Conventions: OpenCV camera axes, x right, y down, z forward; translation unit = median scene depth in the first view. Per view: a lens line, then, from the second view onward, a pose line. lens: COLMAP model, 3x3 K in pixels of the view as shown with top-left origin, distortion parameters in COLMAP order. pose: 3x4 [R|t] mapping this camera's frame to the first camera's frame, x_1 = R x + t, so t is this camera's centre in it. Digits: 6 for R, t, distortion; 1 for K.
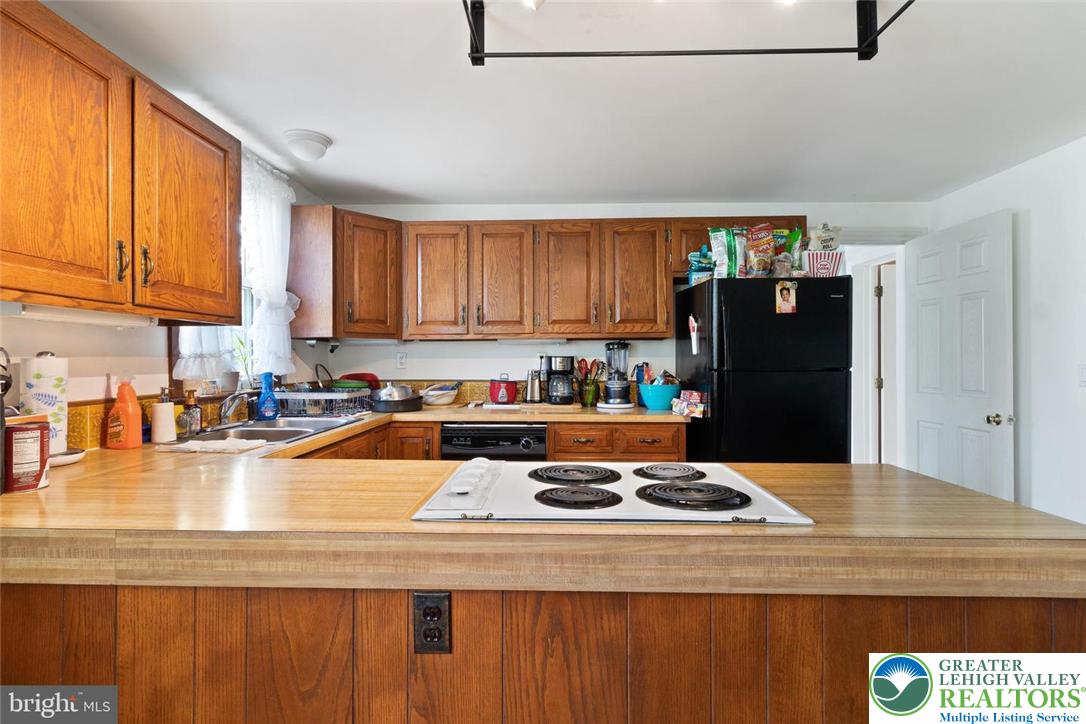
lens RADIAL K [[511.2, 0, 549.0], [0, 511.2, 358.6], [0, 0, 1]] dist [0.001601, 0.000036]
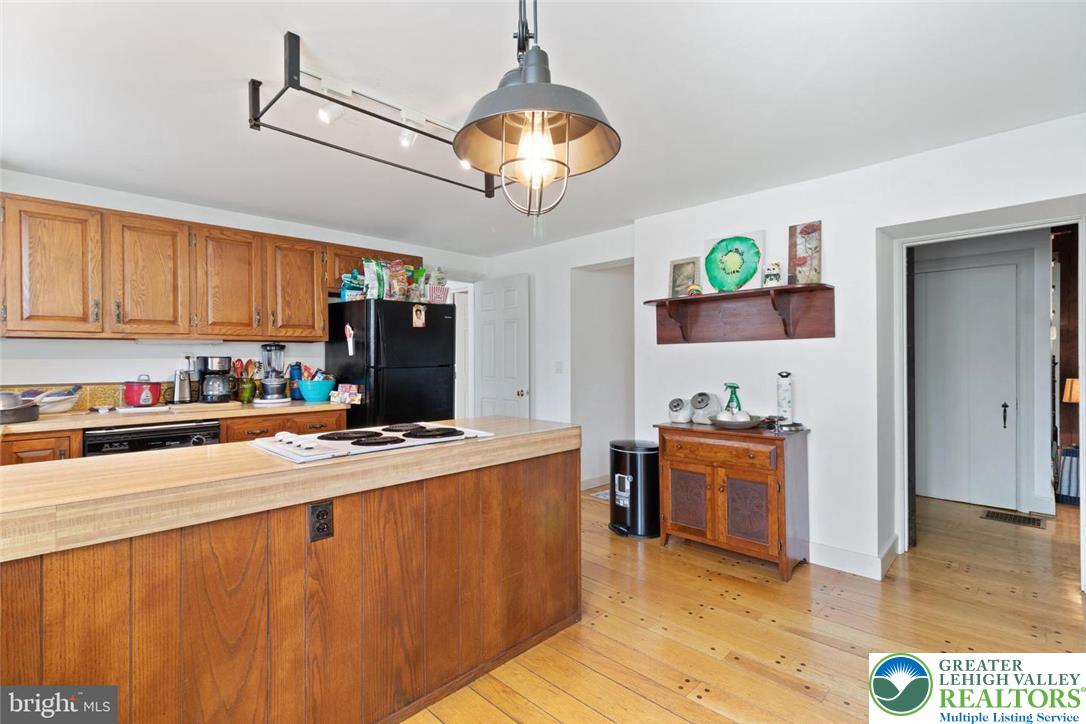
lens RADIAL K [[511.2, 0, 542.5], [0, 511.2, 360.9], [0, 0, 1]] dist [0.001601, 0.000036]
pose [[0.682987, -0.006206, 0.730404, -0.331443], [0.000871, 0.999970, 0.007682, -0.003727], [-0.730430, -0.004611, 0.682972, -0.226062]]
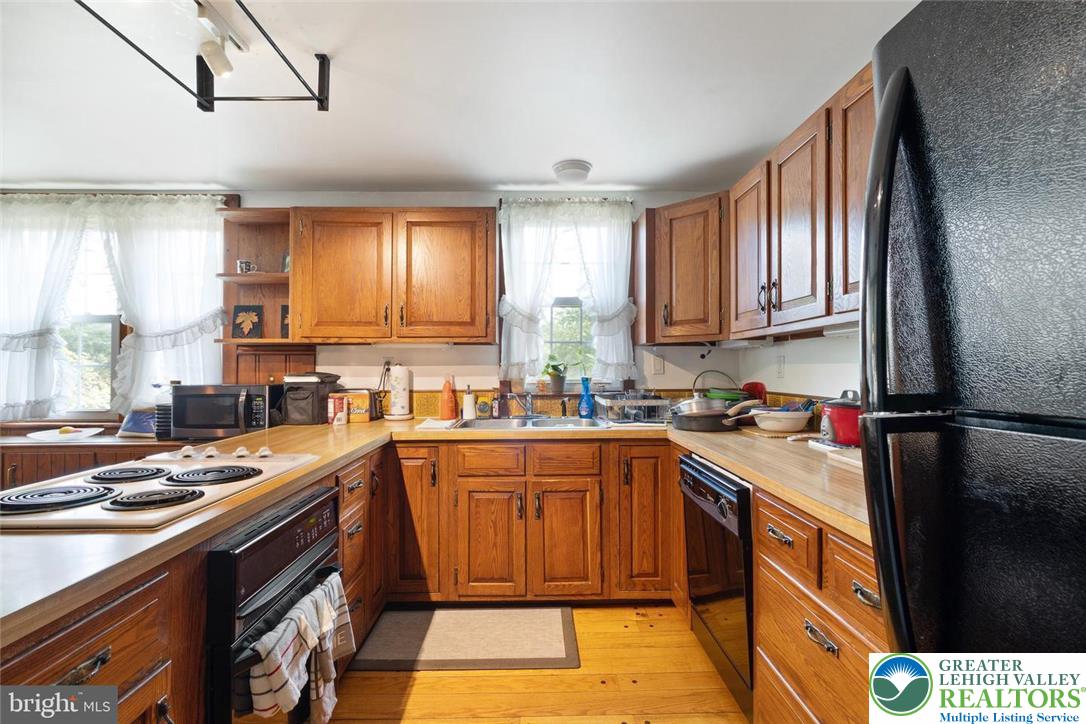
lens RADIAL K [[511.2, 0, 544.9], [0, 511.2, 357.5], [0, 0, 1]] dist [0.001601, 0.000036]
pose [[0.044488, -0.008330, -0.998975, 0.577481], [0.008134, 0.999935, -0.007976, -0.008548], [0.998977, -0.007771, 0.044552, 0.810895]]
